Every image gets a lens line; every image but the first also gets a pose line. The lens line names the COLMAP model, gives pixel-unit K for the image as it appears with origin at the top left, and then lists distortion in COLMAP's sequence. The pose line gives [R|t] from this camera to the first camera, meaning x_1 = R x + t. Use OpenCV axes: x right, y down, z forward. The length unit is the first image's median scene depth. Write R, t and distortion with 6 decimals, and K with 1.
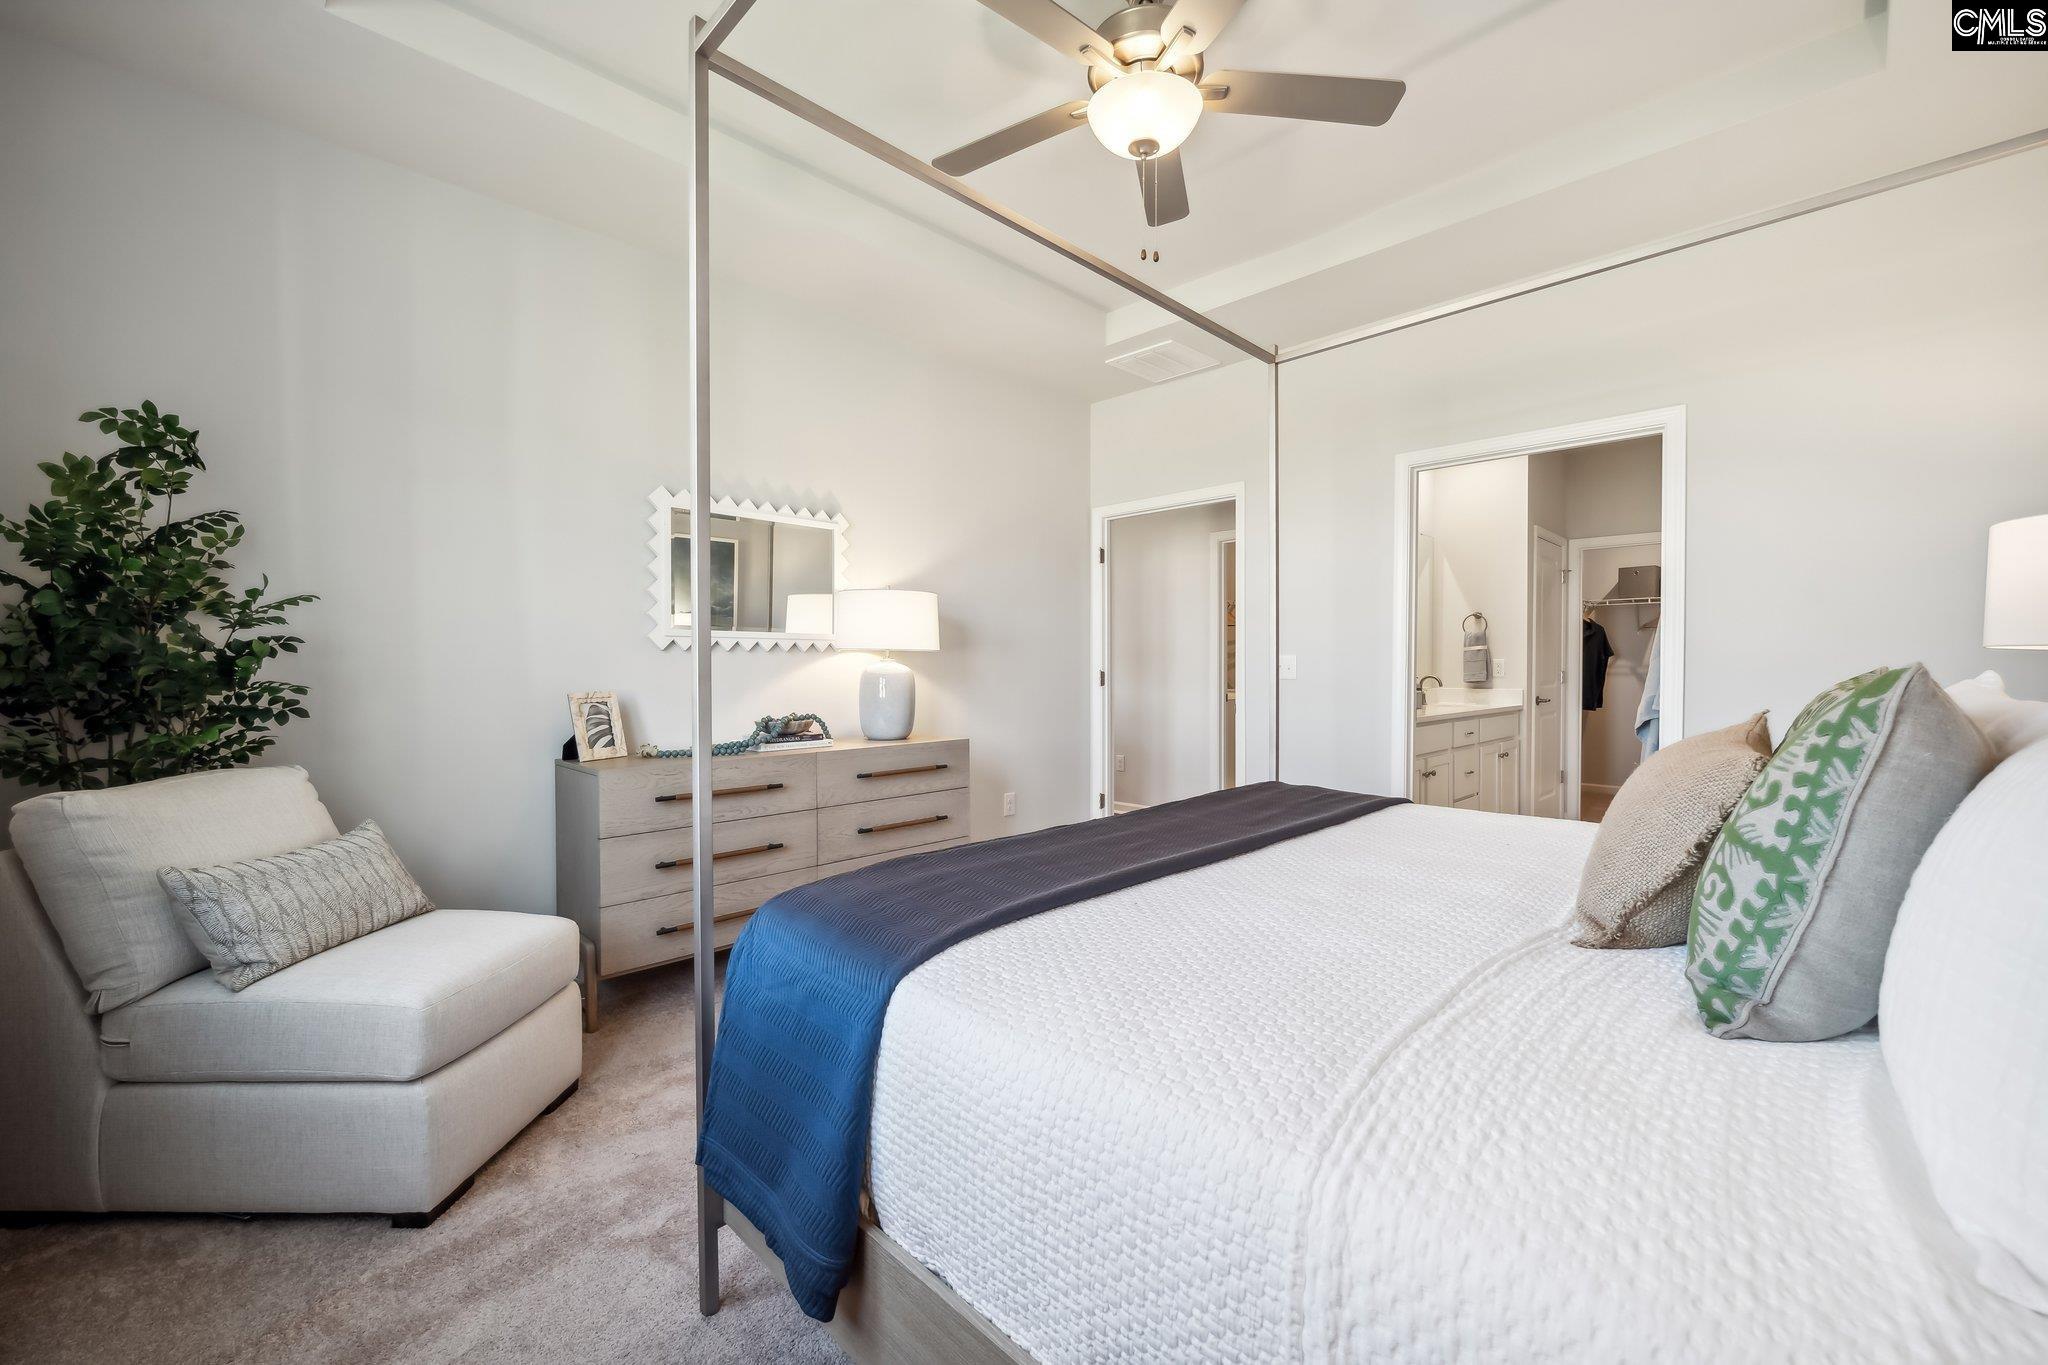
lens RADIAL K [[861.0, 0, 1014.9], [0, 861.0, 680.1], [0, 0, 1]] dist [-0.001524, -0.000110]
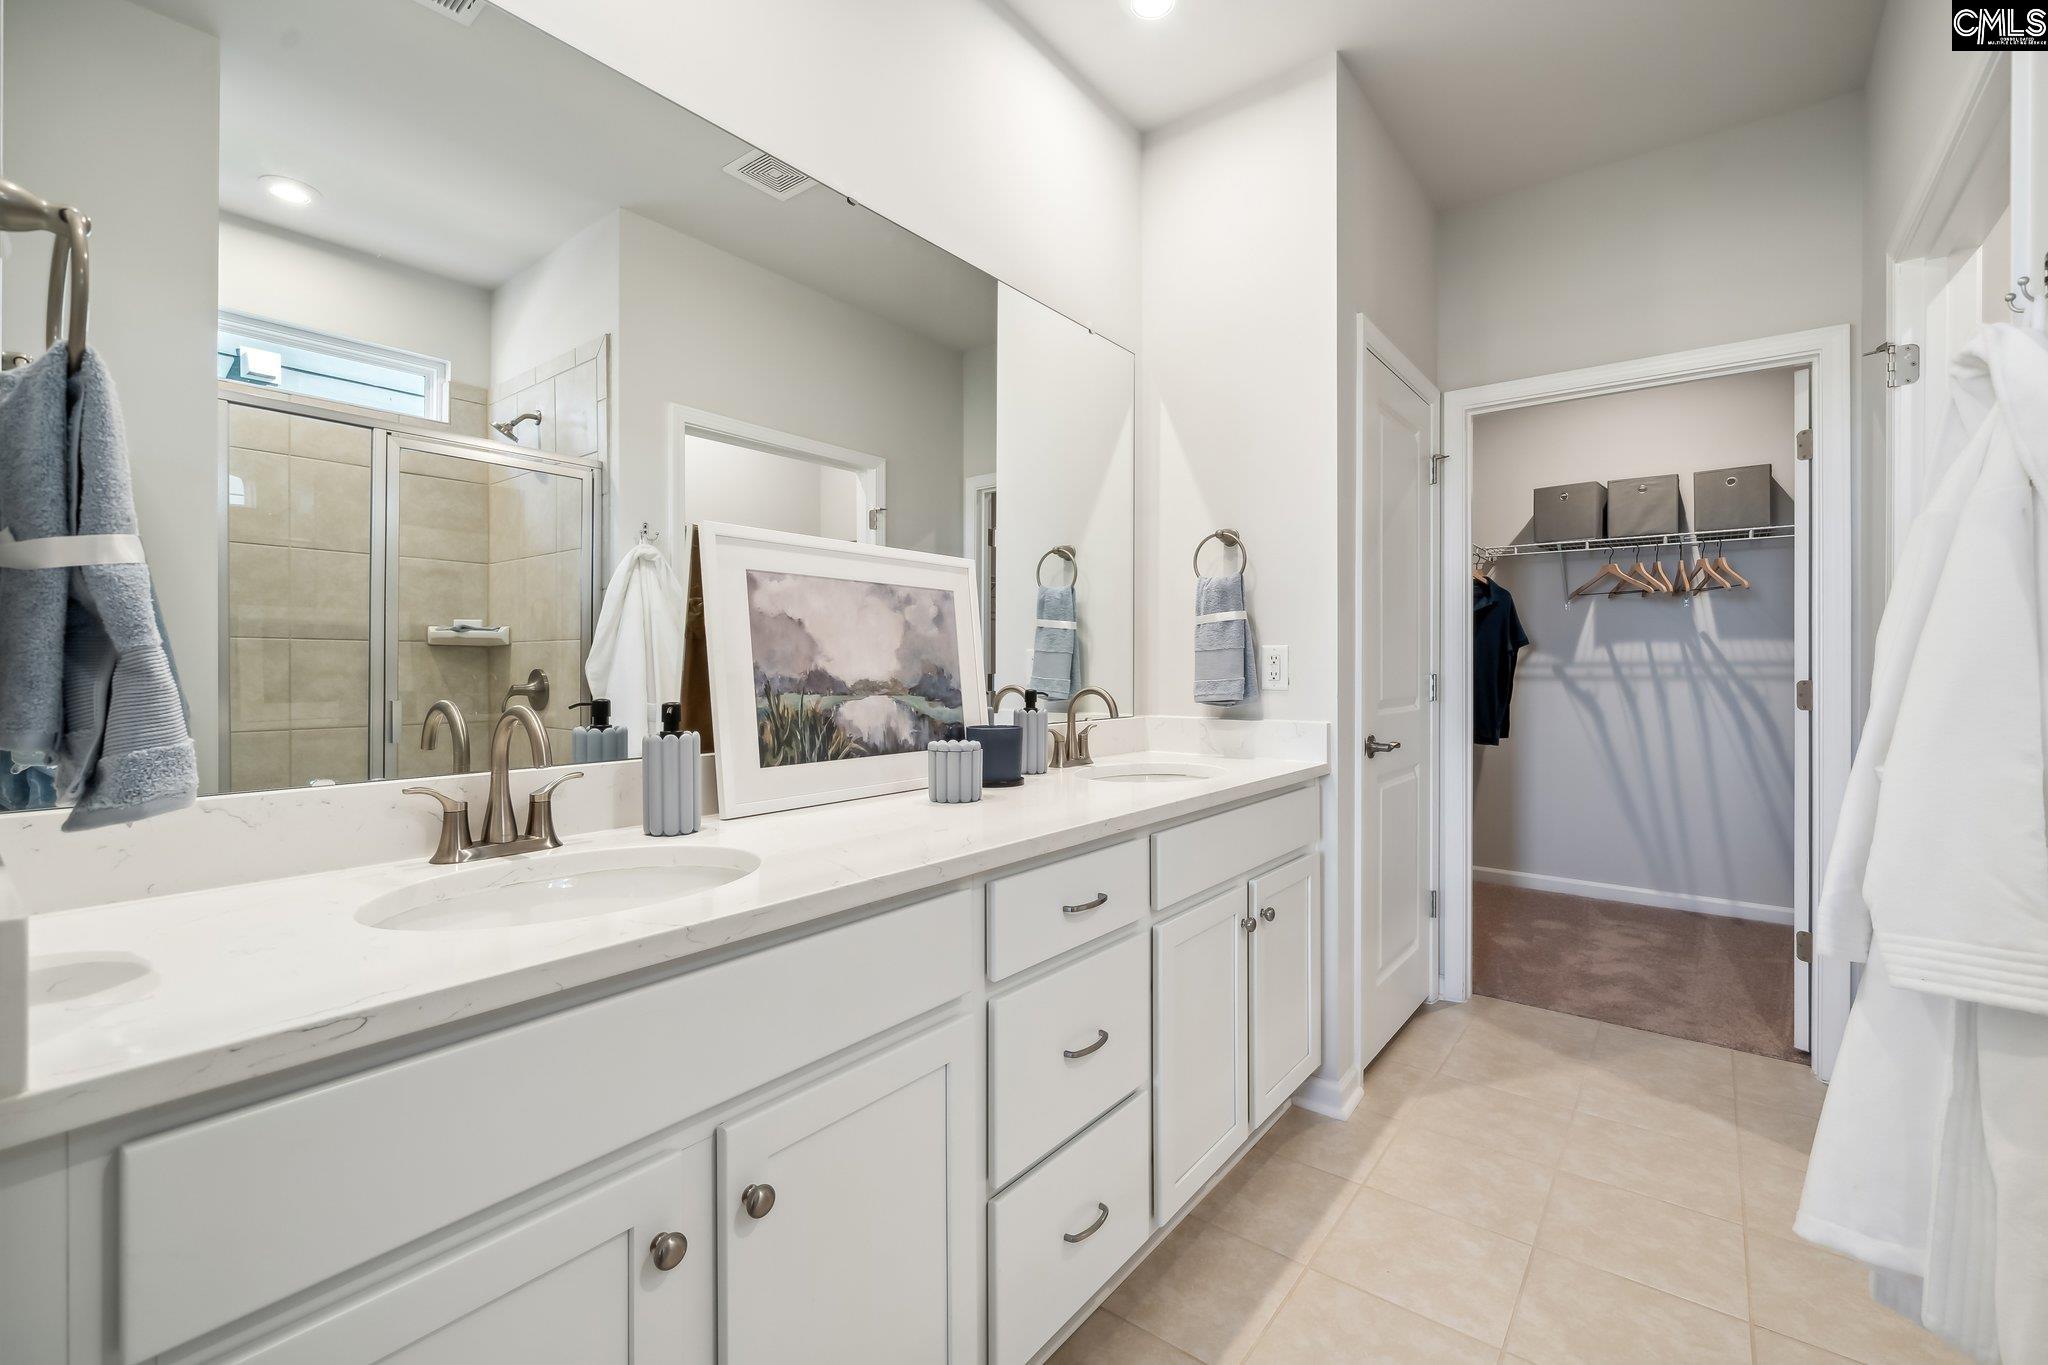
lens RADIAL K [[861.0, 0, 1020.8], [0, 861.0, 676.8], [0, 0, 1]] dist [-0.001524, -0.000110]
pose [[0.995179, -0.003333, 0.098020, 0.371470], [0.004137, 0.999959, -0.008003, -0.006126], [-0.097989, 0.008370, 0.995152, 0.562602]]
